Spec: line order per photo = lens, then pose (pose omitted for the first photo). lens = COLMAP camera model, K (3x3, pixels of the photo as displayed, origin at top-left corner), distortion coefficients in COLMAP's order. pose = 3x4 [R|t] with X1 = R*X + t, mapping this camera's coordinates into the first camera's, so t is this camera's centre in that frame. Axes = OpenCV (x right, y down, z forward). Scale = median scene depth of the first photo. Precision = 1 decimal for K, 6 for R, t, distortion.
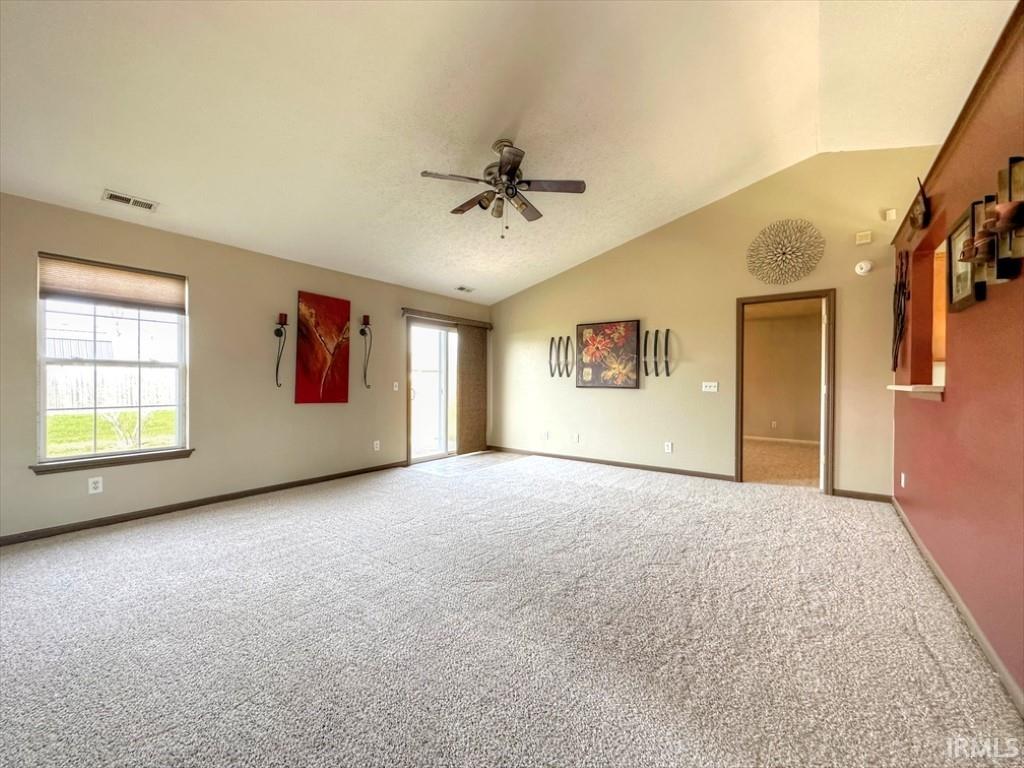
lens RADIAL K [[413.1, 0, 512.0], [0, 413.1, 384.0], [0, 0, 1]] dist [-0.000239, 0.000000]
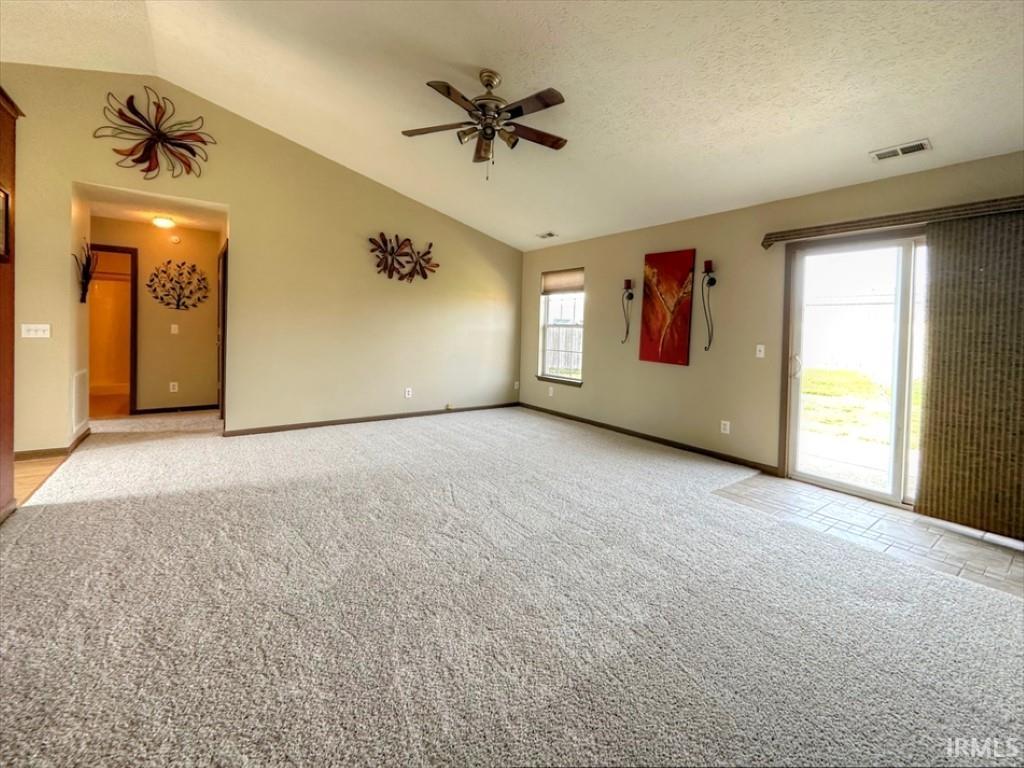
lens RADIAL K [[416.9, 0, 508.9], [0, 416.9, 335.2], [0, 0, 1]] dist [0.000254, 0.000026]
pose [[-0.274521, 0.008688, -0.961542, 0.587449], [-0.025917, 0.999529, 0.016431, -0.025468], [0.961232, 0.029431, -0.274166, 0.923423]]
